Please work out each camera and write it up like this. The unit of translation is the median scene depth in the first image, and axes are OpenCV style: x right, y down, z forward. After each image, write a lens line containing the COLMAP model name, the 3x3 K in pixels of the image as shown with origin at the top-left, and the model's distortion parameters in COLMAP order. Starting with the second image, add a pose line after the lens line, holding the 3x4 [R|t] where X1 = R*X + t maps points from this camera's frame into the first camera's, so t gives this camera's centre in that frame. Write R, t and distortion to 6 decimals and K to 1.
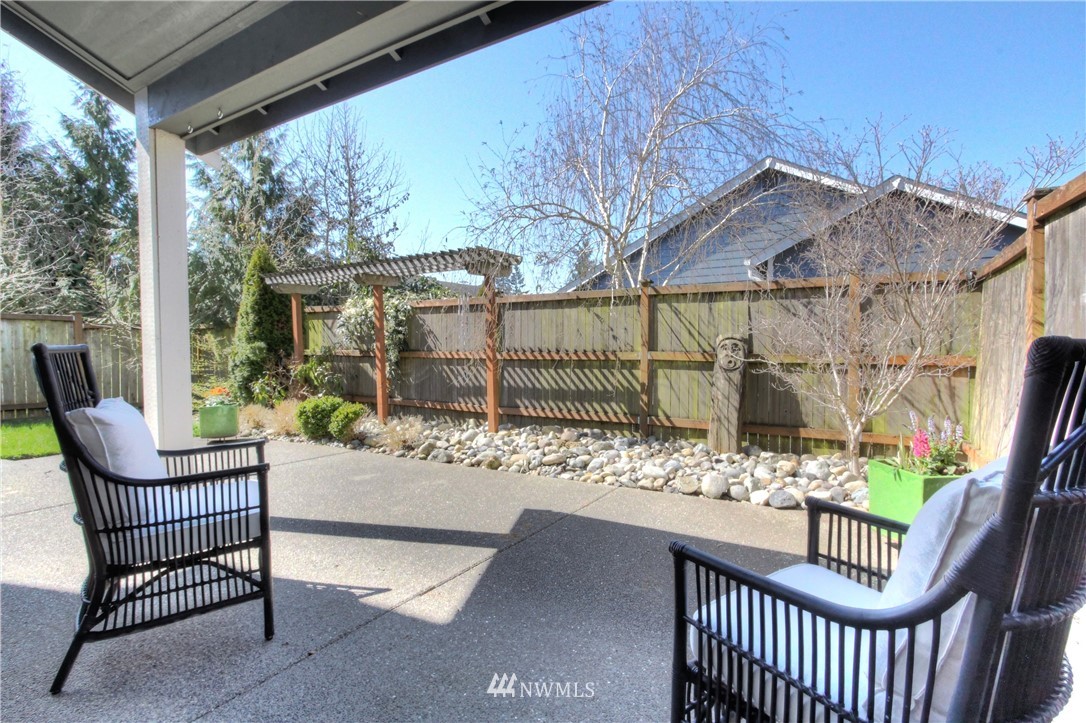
lens RADIAL K [[493.4, 0, 543.0], [0, 493.4, 361.5], [0, 0, 1]] dist [-0.019086, 0.000880]
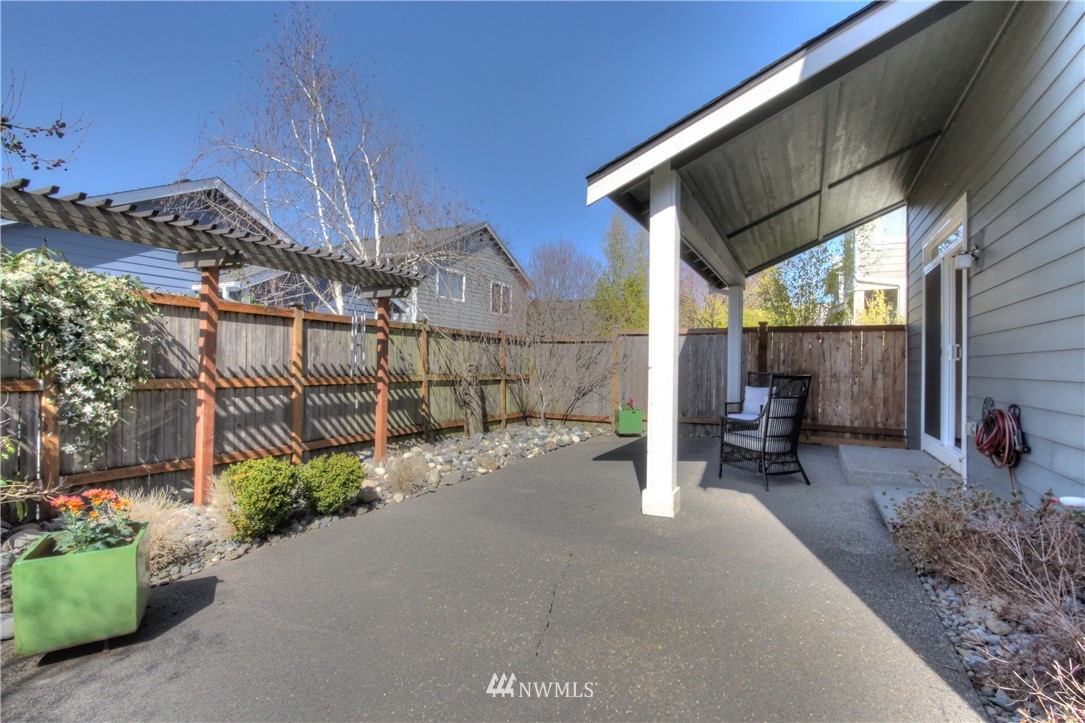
lens RADIAL K [[493.0, 0, 542.5], [0, 493.0, 361.5], [0, 0, 1]] dist [-0.019086, 0.000880]
pose [[-0.071200, 0.014227, 0.997361, -1.086580], [0.018910, 0.999738, -0.012911, -0.029236], [-0.997283, 0.017941, -0.071451, 0.779615]]
